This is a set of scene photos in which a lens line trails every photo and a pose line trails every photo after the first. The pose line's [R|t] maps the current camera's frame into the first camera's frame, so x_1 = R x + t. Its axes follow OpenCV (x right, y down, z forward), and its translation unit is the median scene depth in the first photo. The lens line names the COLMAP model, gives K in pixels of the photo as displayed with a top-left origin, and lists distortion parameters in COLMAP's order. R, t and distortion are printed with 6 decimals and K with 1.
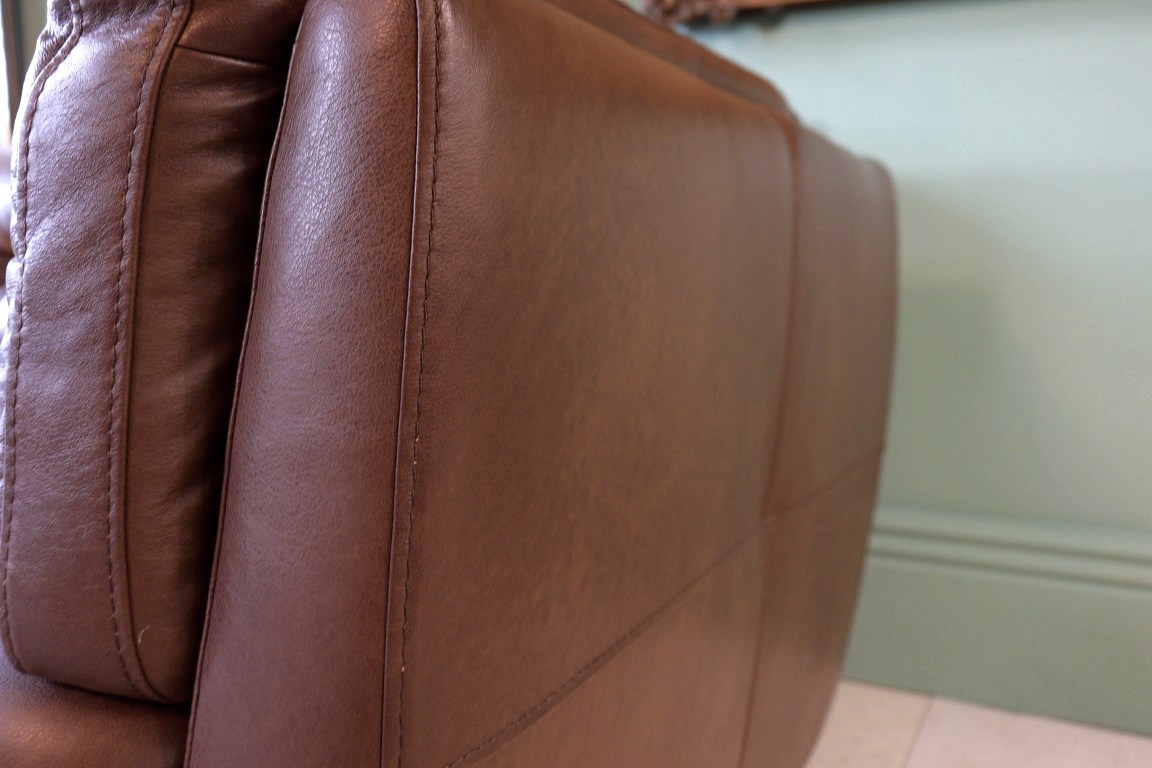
lens RADIAL K [[1036.4, 0, 576.0], [0, 1036.4, 384.0], [0, 0, 1]] dist [-0.003504, -0.009001]
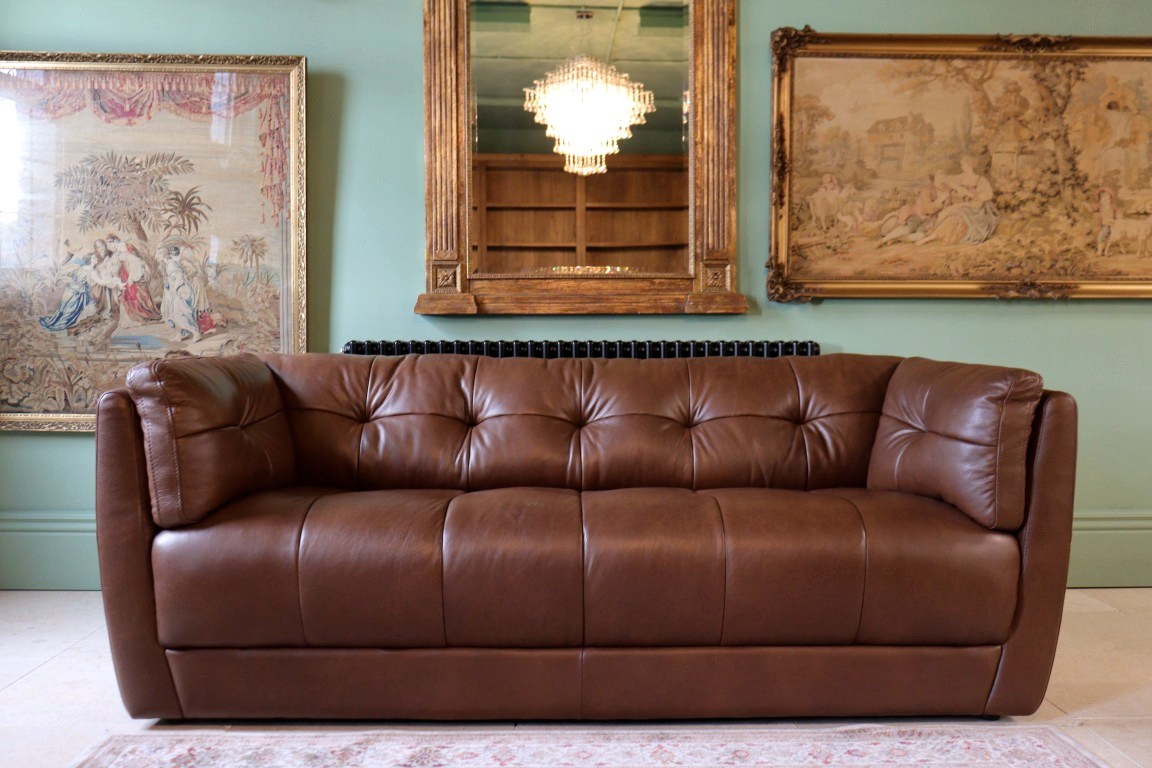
lens RADIAL K [[1036.4, 0, 576.0], [0, 1036.4, 384.0], [0, 0, 1]] dist [-0.003504, -0.009001]
pose [[0.875314, -0.024637, 0.482928, -5.092260], [0.058815, 0.996711, -0.055756, -0.279589], [-0.479966, 0.077208, 0.873883, -2.666741]]
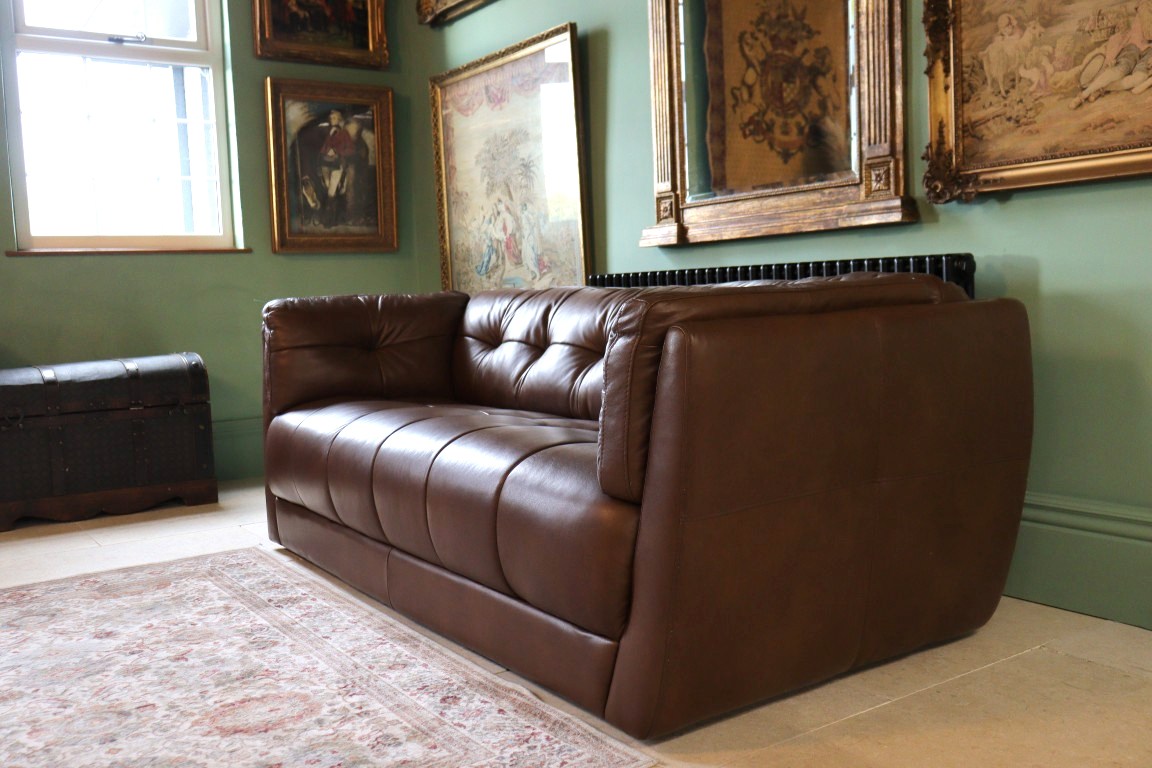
lens RADIAL K [[1052.8, 0, 576.0], [0, 1052.8, 384.0], [0, 0, 1]] dist [-0.004222, -0.006576]
pose [[0.884937, 0.002413, -0.465704, 1.358279], [-0.012026, 0.999772, -0.017670, -0.074270], [0.465555, 0.021238, 0.884764, -2.859215]]
